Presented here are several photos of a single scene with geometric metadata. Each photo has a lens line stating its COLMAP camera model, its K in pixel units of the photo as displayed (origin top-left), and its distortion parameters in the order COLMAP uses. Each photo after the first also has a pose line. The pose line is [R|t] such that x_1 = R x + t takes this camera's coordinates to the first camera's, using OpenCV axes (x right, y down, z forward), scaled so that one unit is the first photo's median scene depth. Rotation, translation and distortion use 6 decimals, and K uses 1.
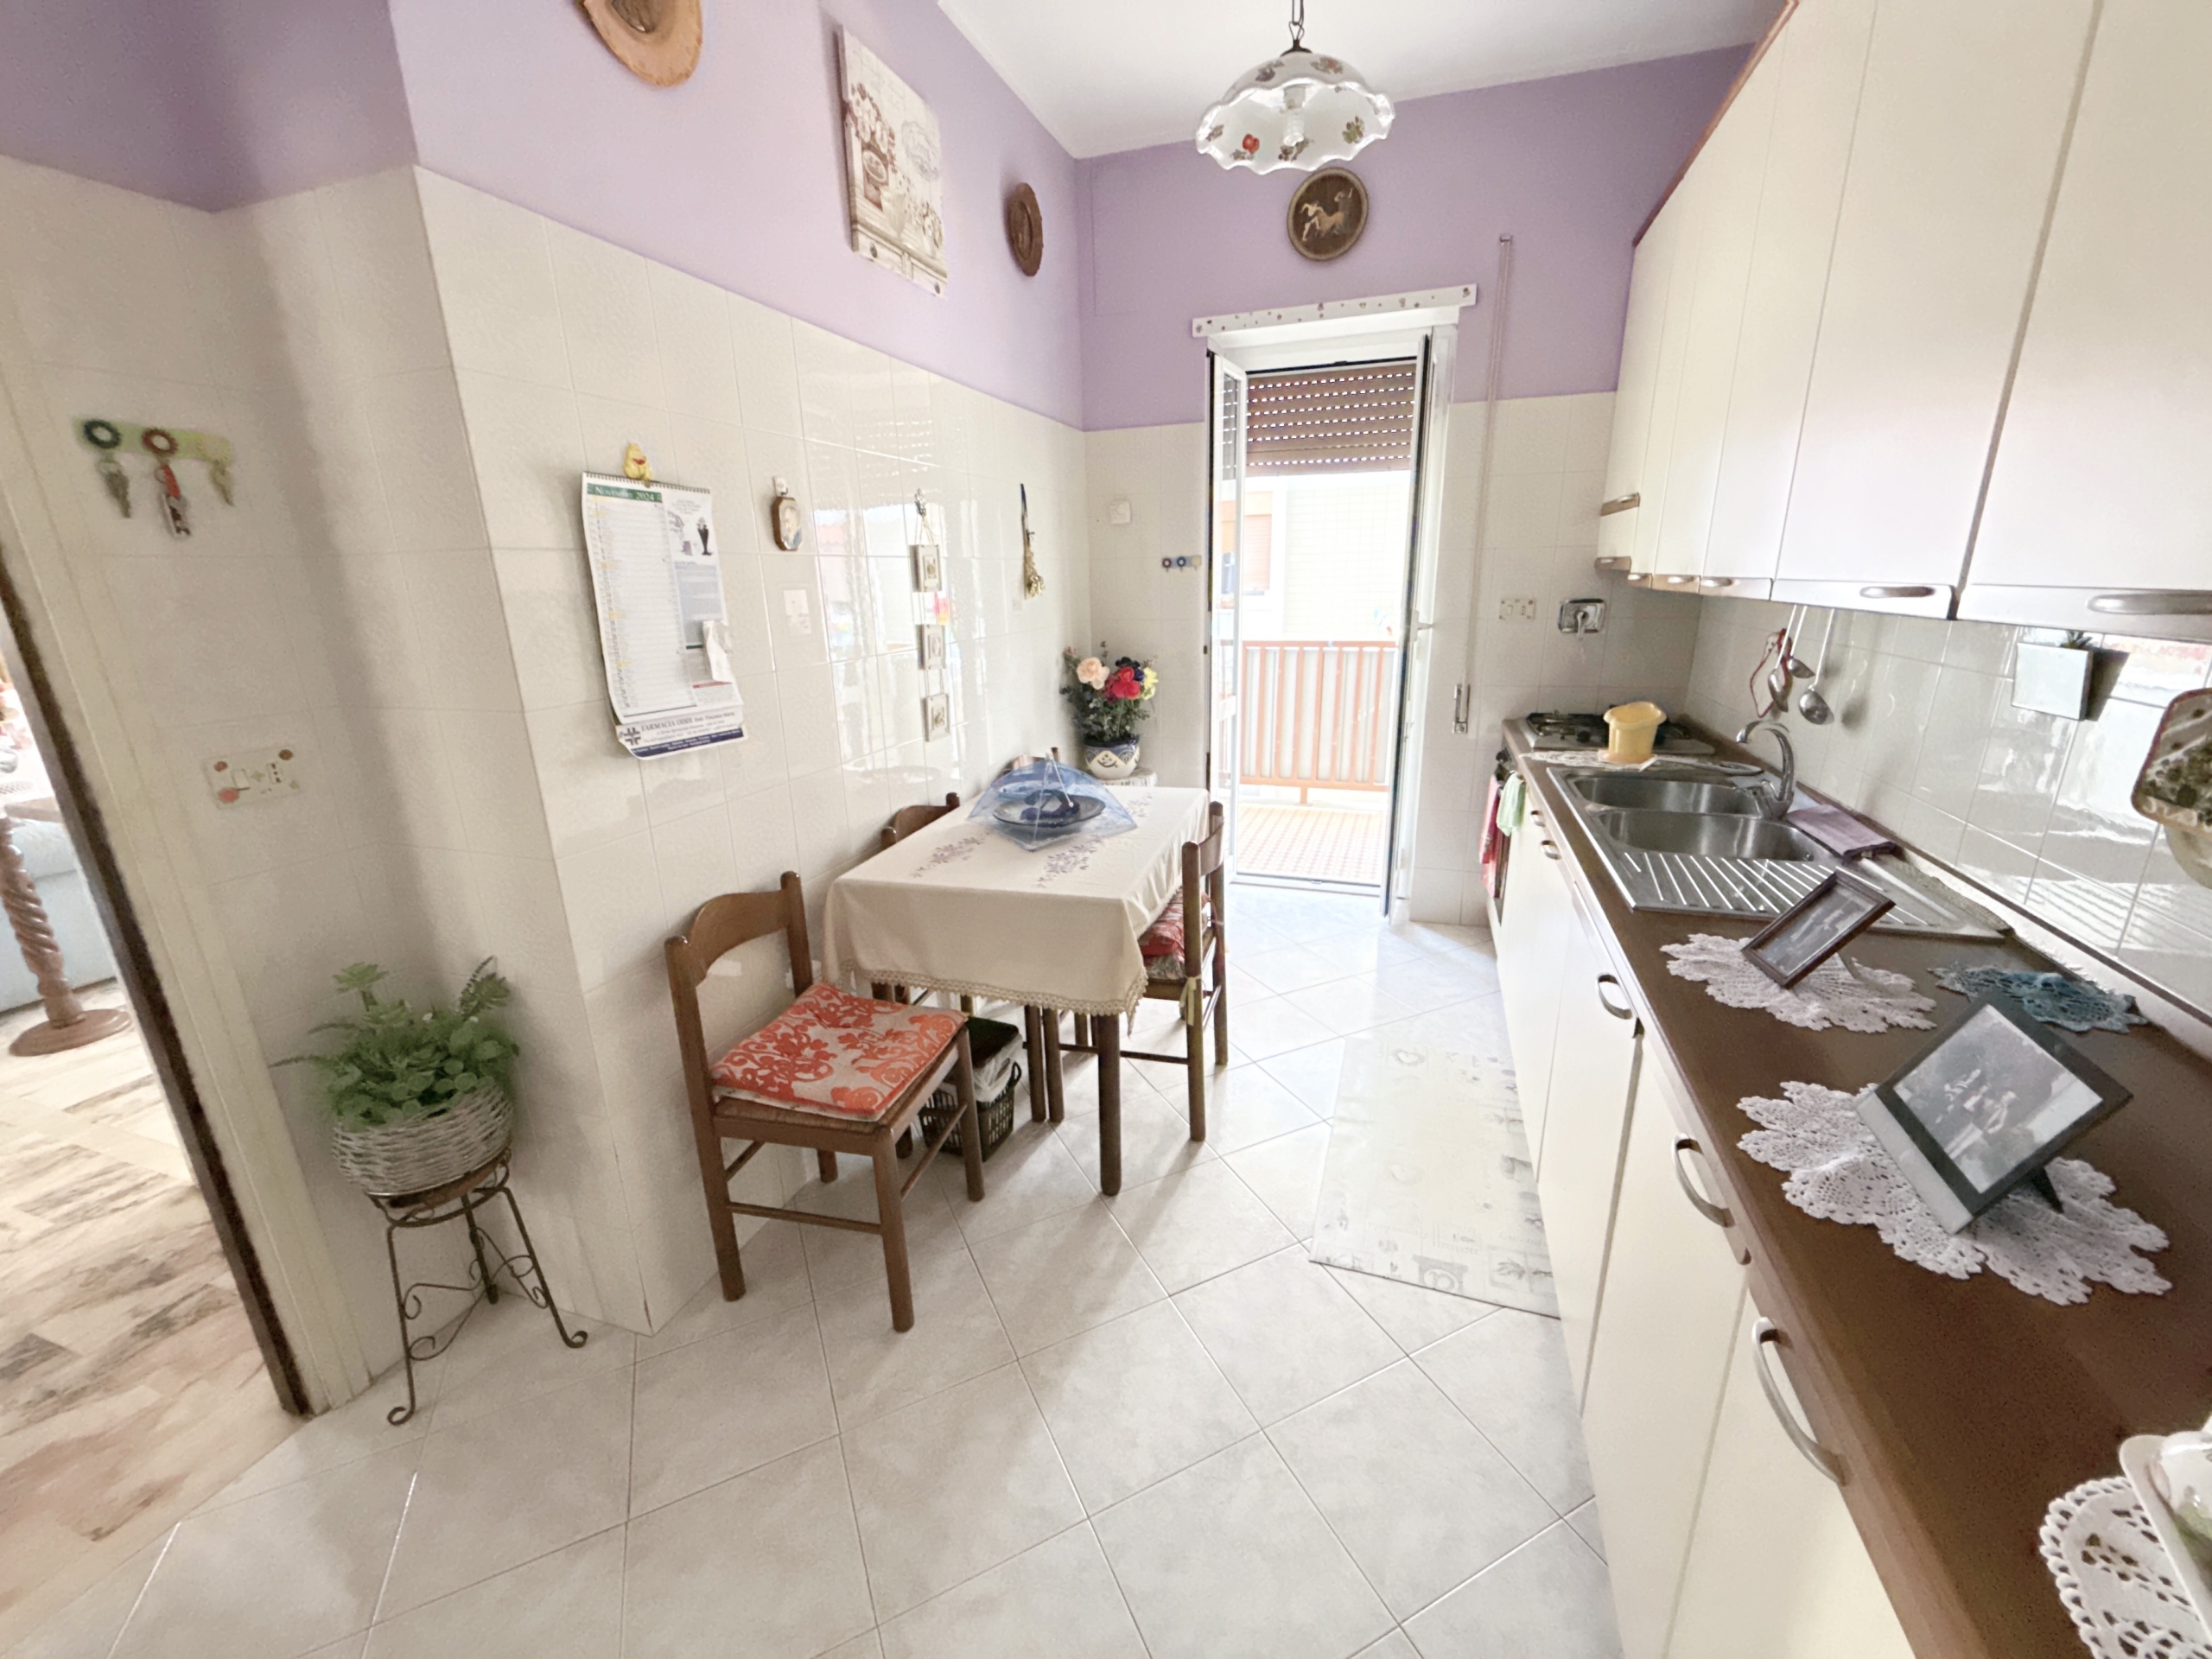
lens RADIAL K [[879.5, 0, 1106.0], [0, 879.5, 829.5], [0, 0, 1]] dist [0.000520, 0.000117]
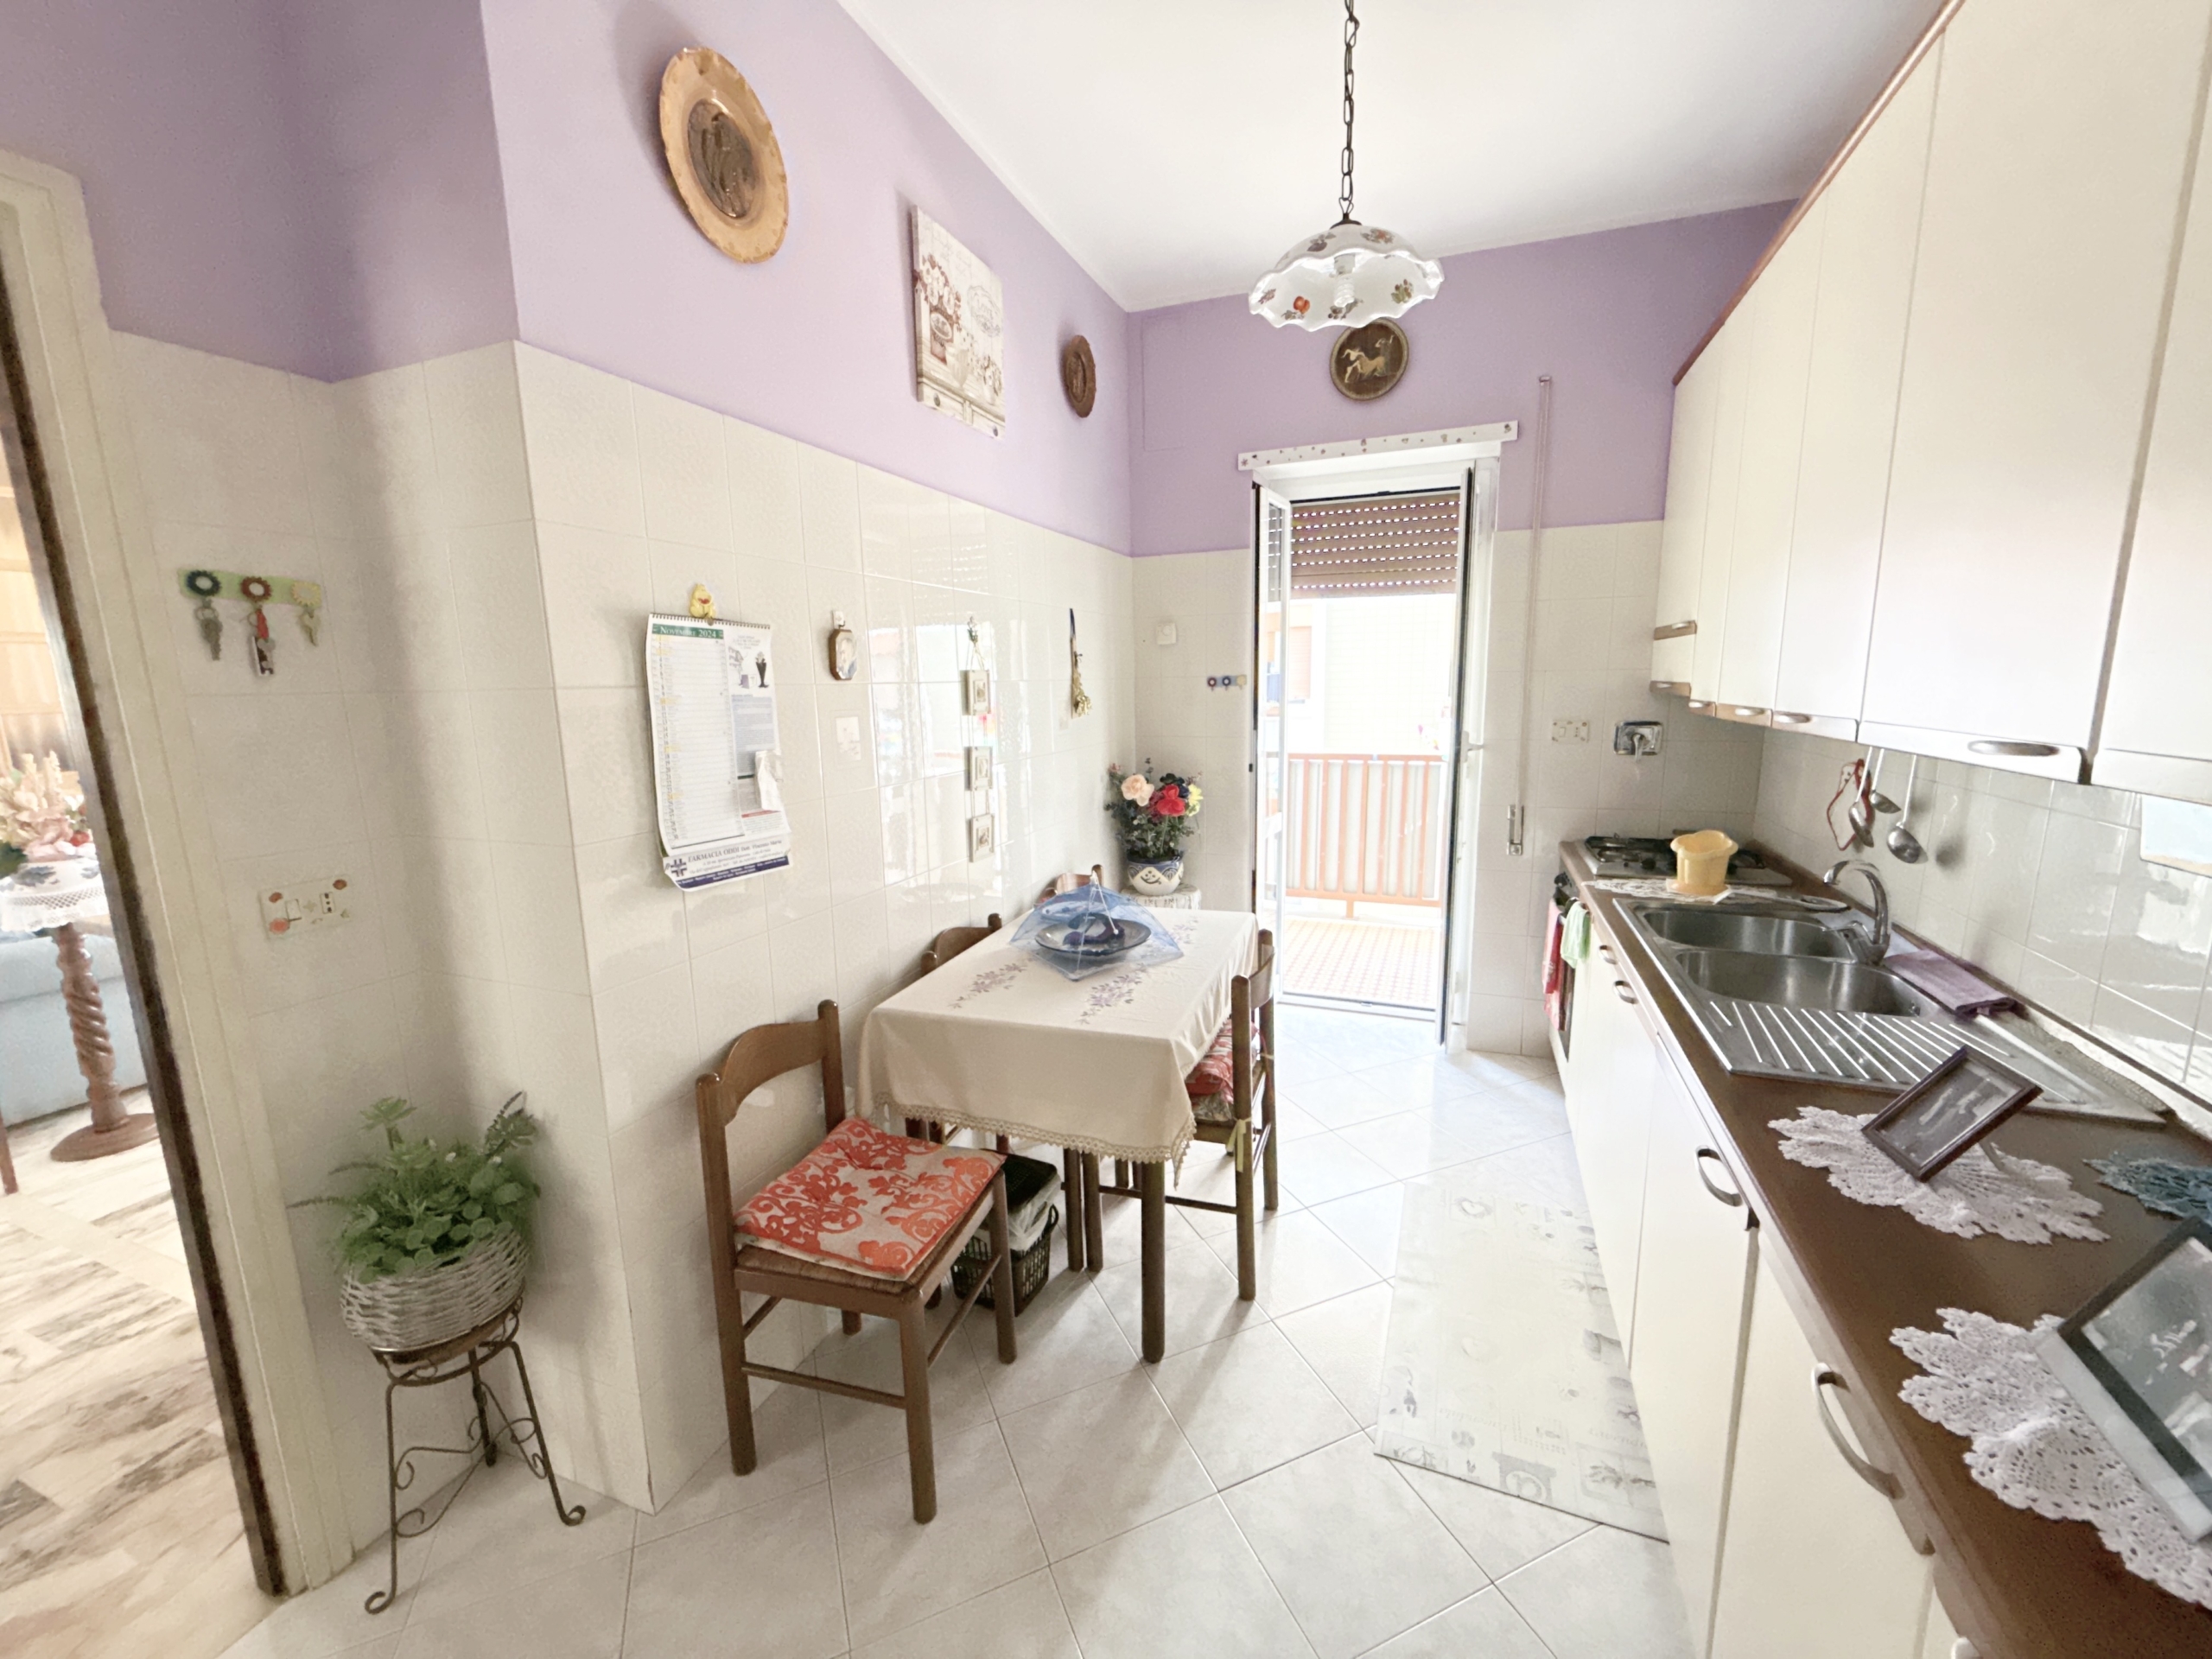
lens RADIAL K [[878.7, 0, 1106.0], [0, 878.7, 829.5], [0, 0, 1]] dist [-0.000221, 0.000529]
pose [[0.998950, 0.011758, -0.044268, -0.010562], [-0.016636, 0.993627, -0.111487, -0.037316], [0.042675, 0.112106, 0.992779, 0.025197]]
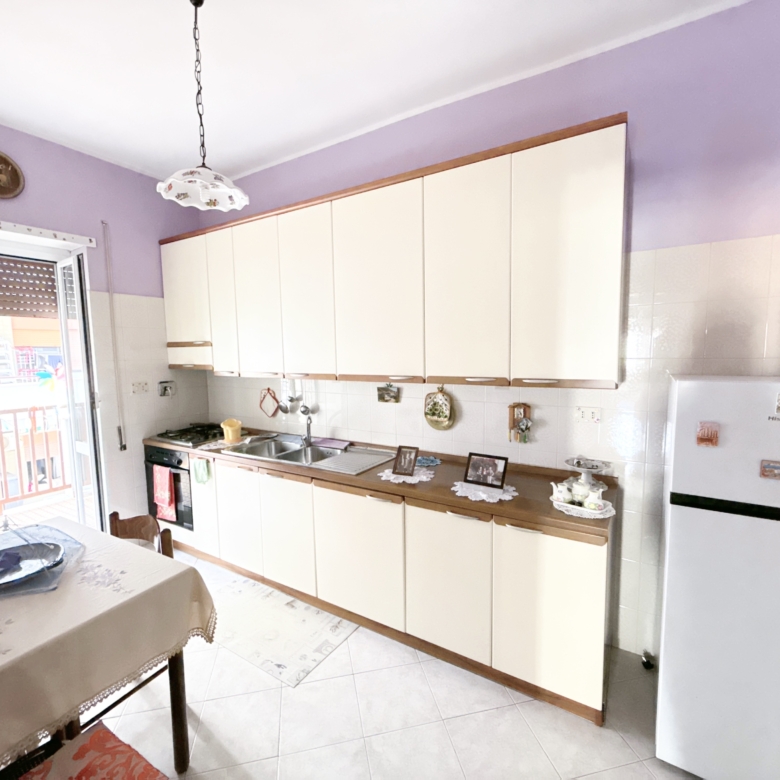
lens RADIAL K [[413.2, 0, 390.0], [0, 413.2, 390.0], [0, 0, 1]] dist [-0.000740, 0.000687]
pose [[0.227072, -0.075474, 0.970949, -0.613410], [0.281241, 0.959597, 0.008819, -0.140753], [-0.932385, 0.271068, 0.239124, 0.336225]]
